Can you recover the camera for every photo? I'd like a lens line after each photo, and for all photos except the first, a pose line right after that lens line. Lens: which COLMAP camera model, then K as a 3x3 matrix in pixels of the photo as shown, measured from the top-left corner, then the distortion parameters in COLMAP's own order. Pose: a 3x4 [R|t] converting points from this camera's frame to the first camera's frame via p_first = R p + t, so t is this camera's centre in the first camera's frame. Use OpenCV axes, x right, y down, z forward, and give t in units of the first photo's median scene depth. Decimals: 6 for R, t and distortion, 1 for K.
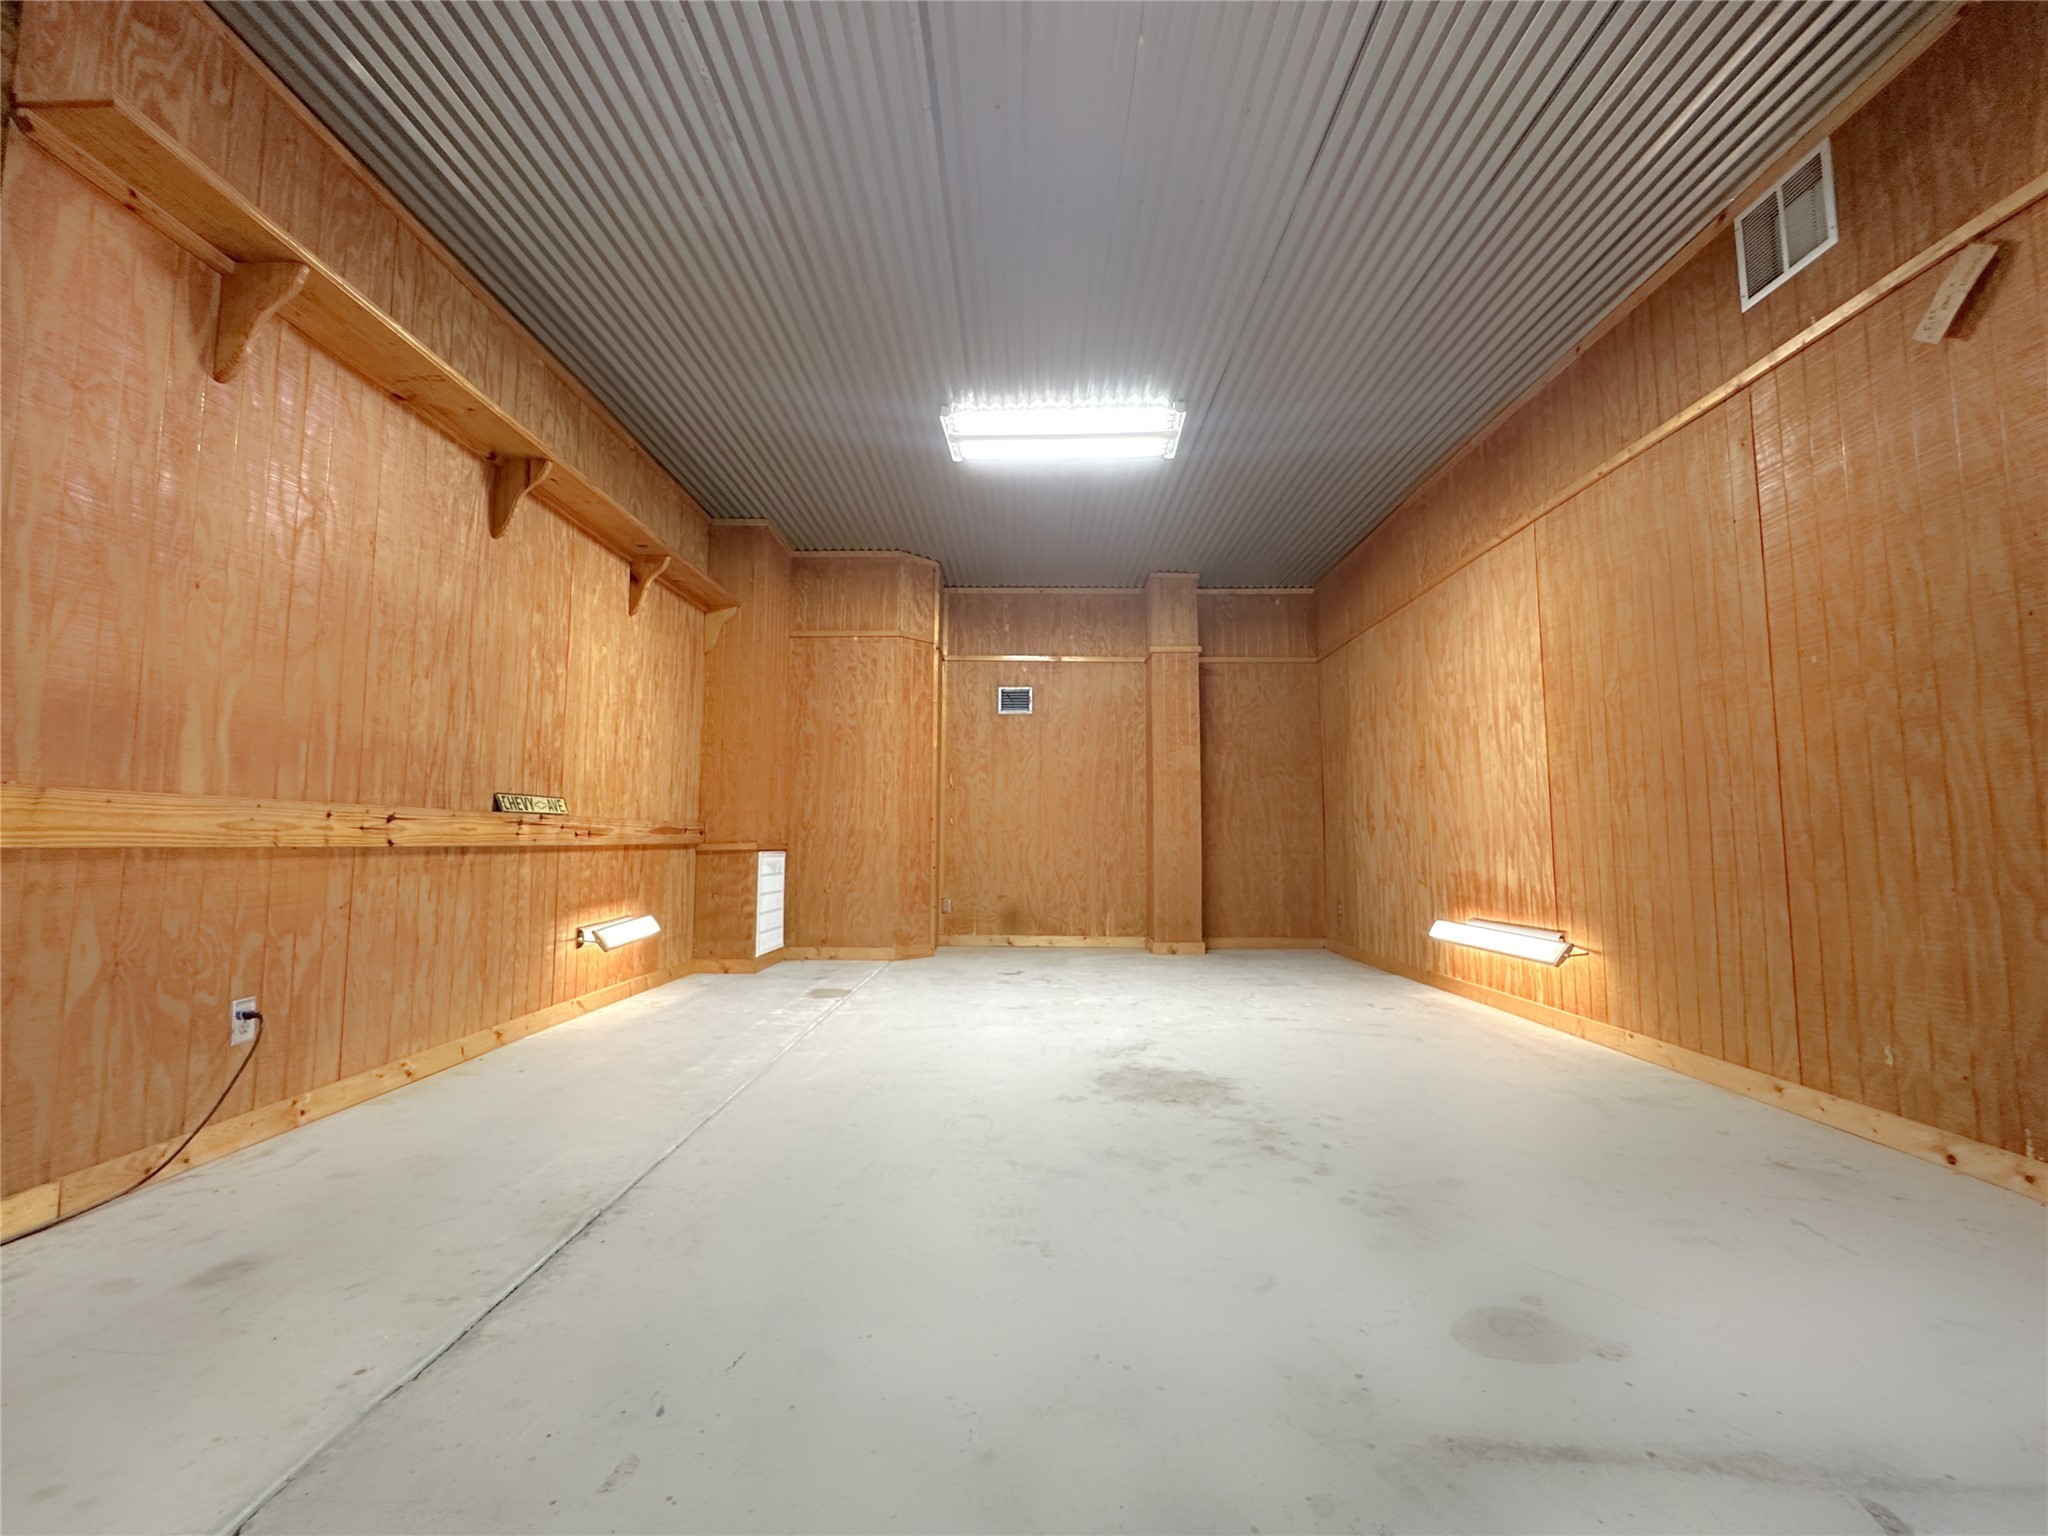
lens RADIAL K [[860.3, 0, 1028.2], [0, 860.3, 766.6], [0, 0, 1]] dist [0.000280, 0.000557]
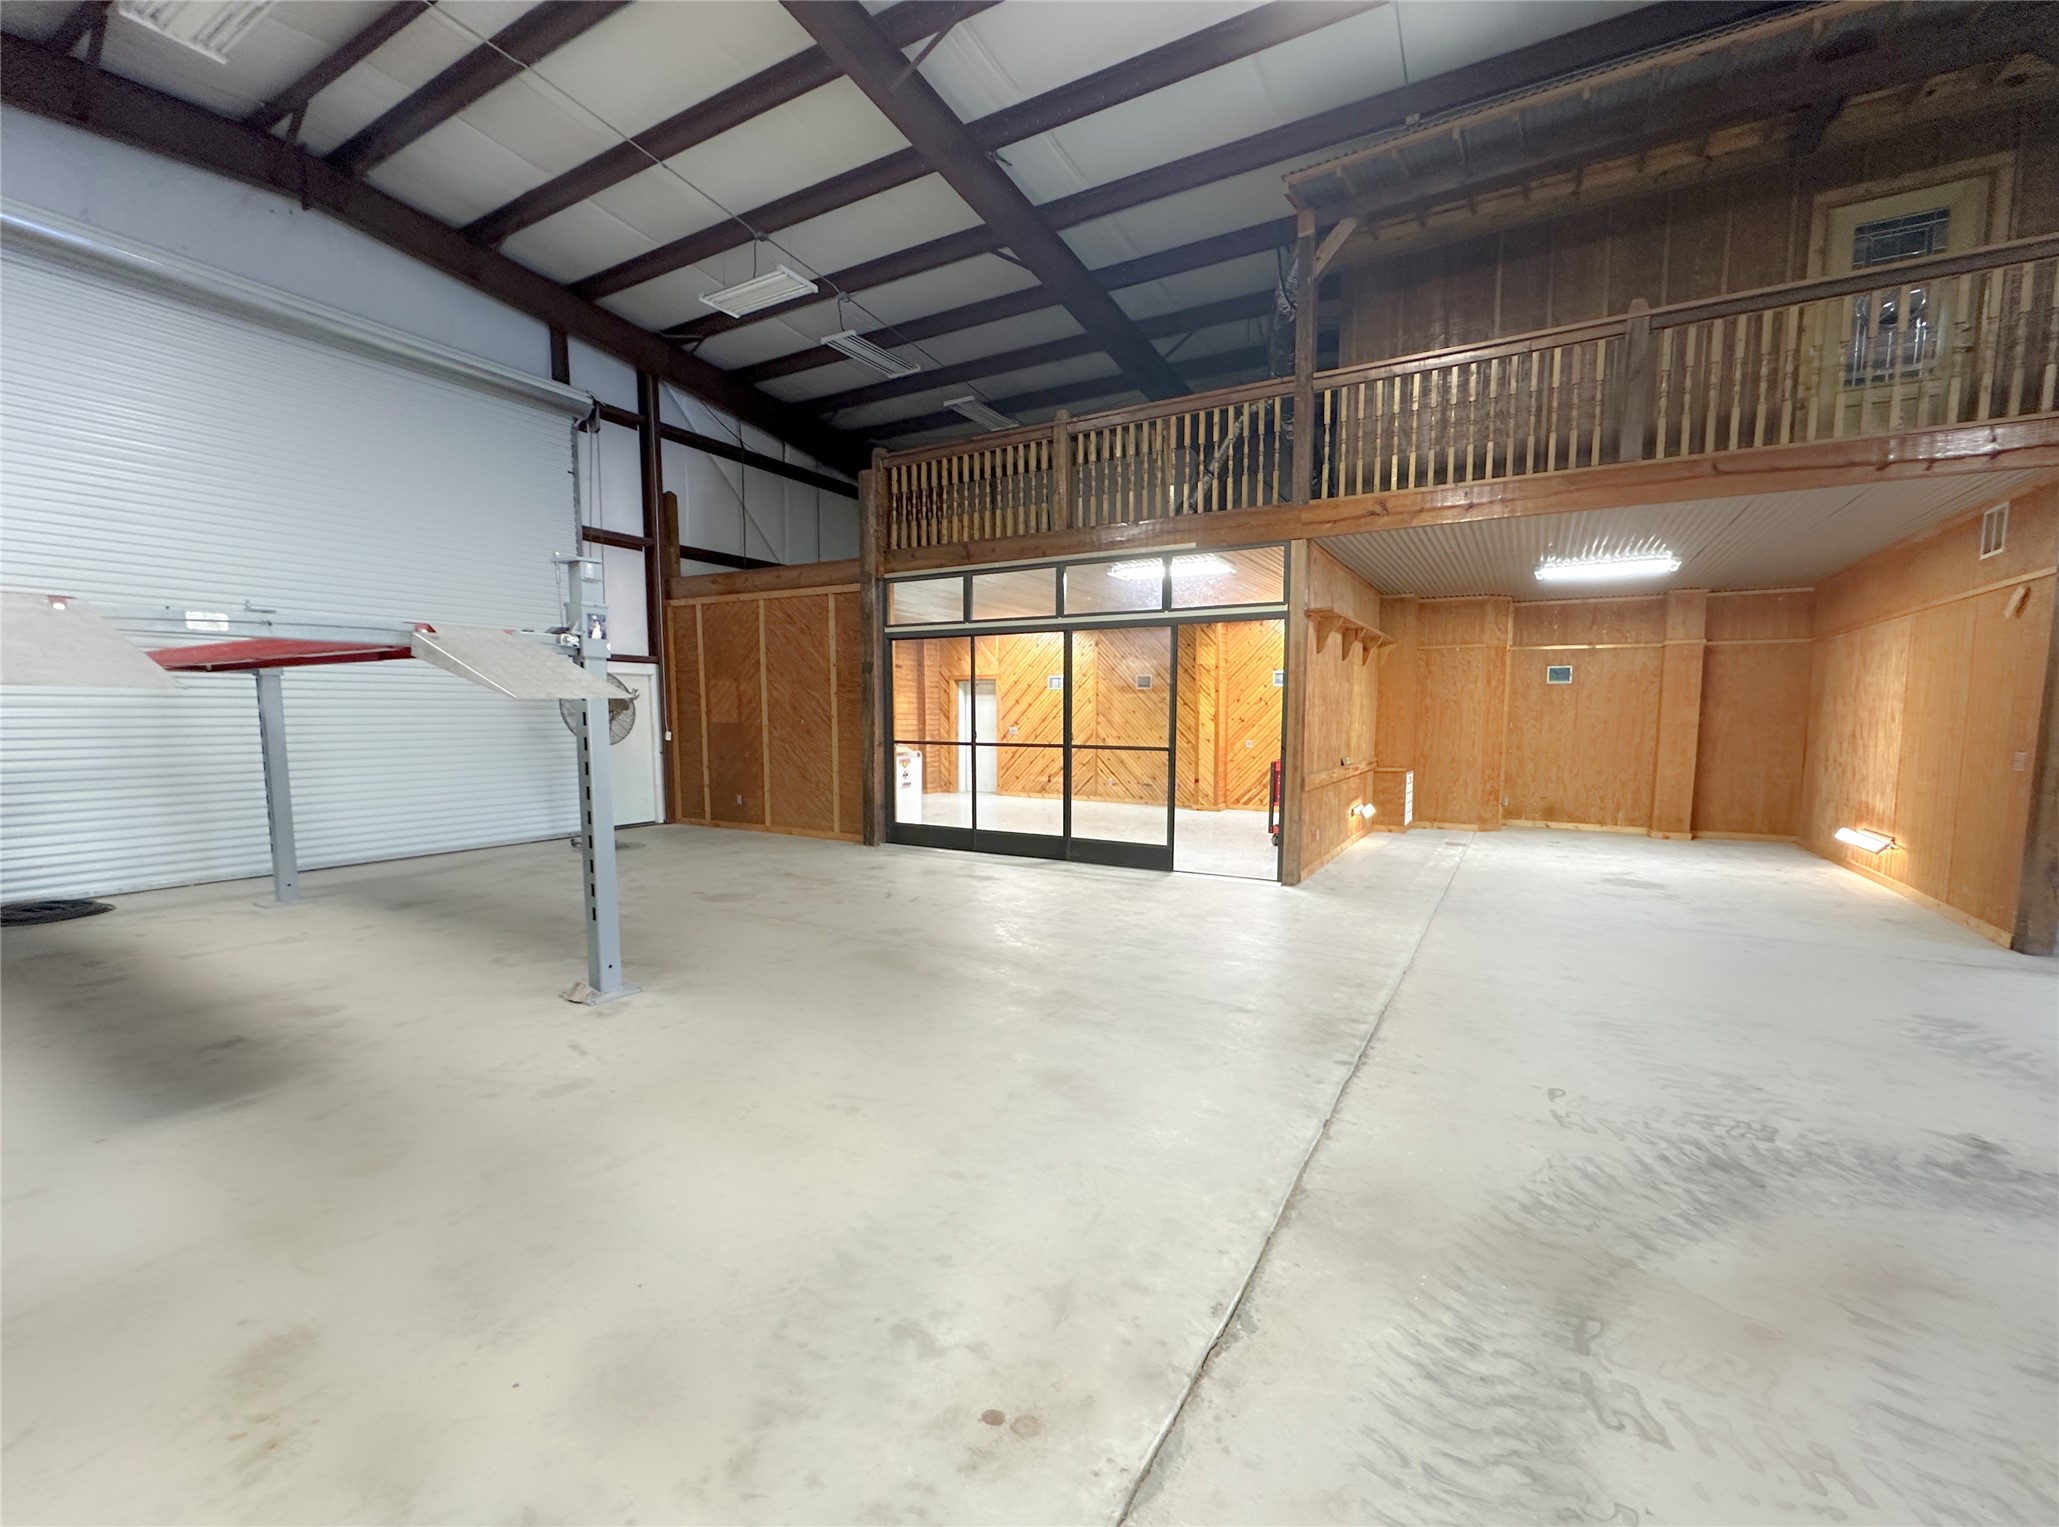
lens RADIAL K [[864.9, 0, 1060.9], [0, 864.9, 796.8], [0, 0, 1]] dist [0.000280, 0.000557]
pose [[0.878551, 0.045059, -0.475519, -0.056486], [0.041791, 0.984471, 0.170499, -0.173605], [0.475817, -0.169665, 0.863025, -0.874440]]
